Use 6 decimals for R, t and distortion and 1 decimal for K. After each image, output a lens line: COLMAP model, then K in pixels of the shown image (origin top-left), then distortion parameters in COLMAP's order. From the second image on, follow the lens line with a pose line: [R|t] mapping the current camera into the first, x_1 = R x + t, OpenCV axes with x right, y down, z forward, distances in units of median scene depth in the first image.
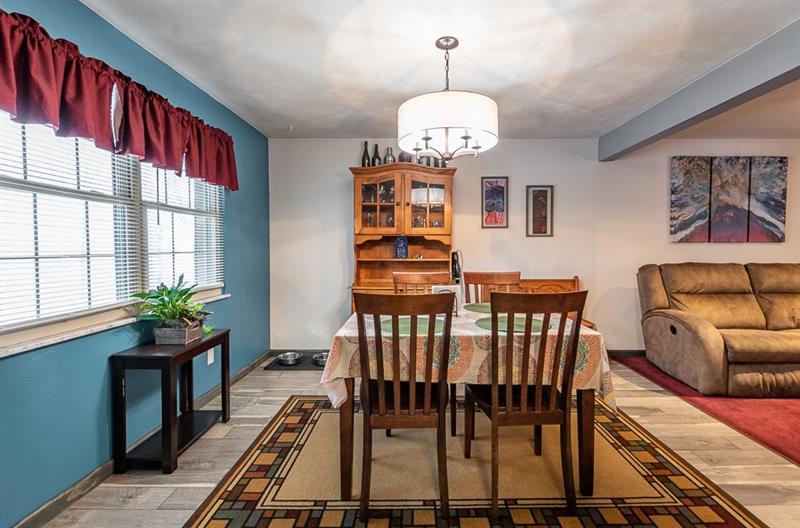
lens RADIAL K [[359.5, 0, 424.3], [0, 359.5, 259.8], [0, 0, 1]] dist [0.004295, -0.001701]
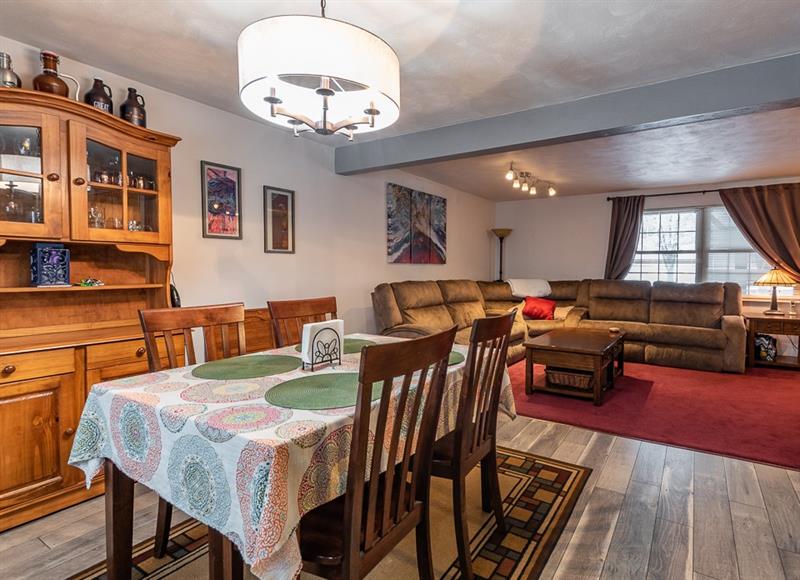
lens RADIAL K [[407.9, 0, 425.2], [0, 407.9, 284.7], [0, 0, 1]] dist [0.005715, 0.000774]
pose [[0.527891, -0.030966, 0.848748, -0.294706], [0.026177, 0.999454, 0.020184, -0.004436], [-0.848909, 0.011563, 0.528413, 0.266896]]
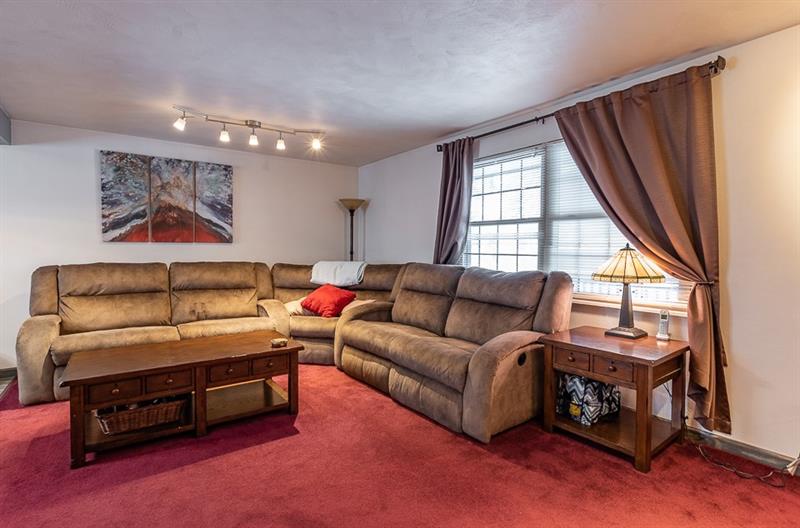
lens RADIAL K [[392.6, 0, 403.9], [0, 392.6, 257.2], [0, 0, 1]] dist [-0.005314, 0.000175]
pose [[0.801917, -0.012279, 0.597309, 0.708222], [0.018567, 0.999818, -0.004374, 0.011531], [-0.597146, 0.014598, 0.802000, -0.287911]]
